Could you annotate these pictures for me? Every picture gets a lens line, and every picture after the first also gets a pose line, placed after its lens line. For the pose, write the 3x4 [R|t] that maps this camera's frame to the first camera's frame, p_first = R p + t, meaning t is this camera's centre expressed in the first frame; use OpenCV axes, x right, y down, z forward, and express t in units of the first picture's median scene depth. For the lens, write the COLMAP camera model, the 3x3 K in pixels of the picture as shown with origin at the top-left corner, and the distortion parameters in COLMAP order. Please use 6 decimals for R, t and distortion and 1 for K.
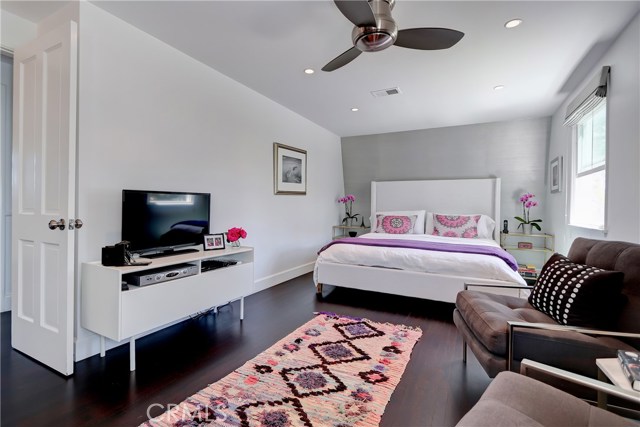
lens RADIAL K [[303.3, 0, 325.7], [0, 303.3, 210.0], [0, 0, 1]] dist [-0.001560, -0.000155]
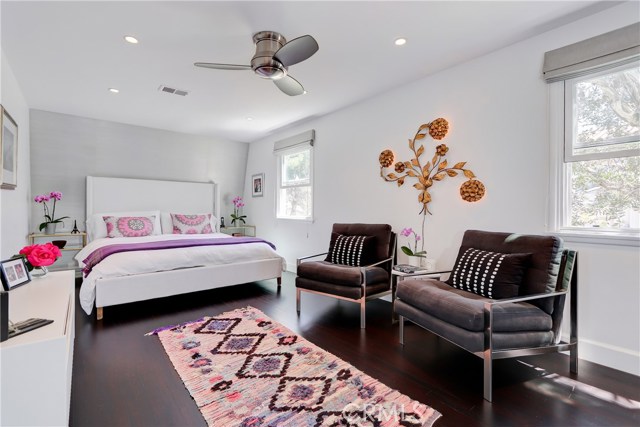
lens RADIAL K [[291.3, 0, 312.1], [0, 291.3, 212.7], [0, 0, 1]] dist [-0.001006, -0.004686]
pose [[0.402589, -0.023481, 0.915079, -0.694115], [0.010265, 0.999724, 0.021137, -0.013426], [-0.915323, 0.000884, 0.402719, 0.306443]]
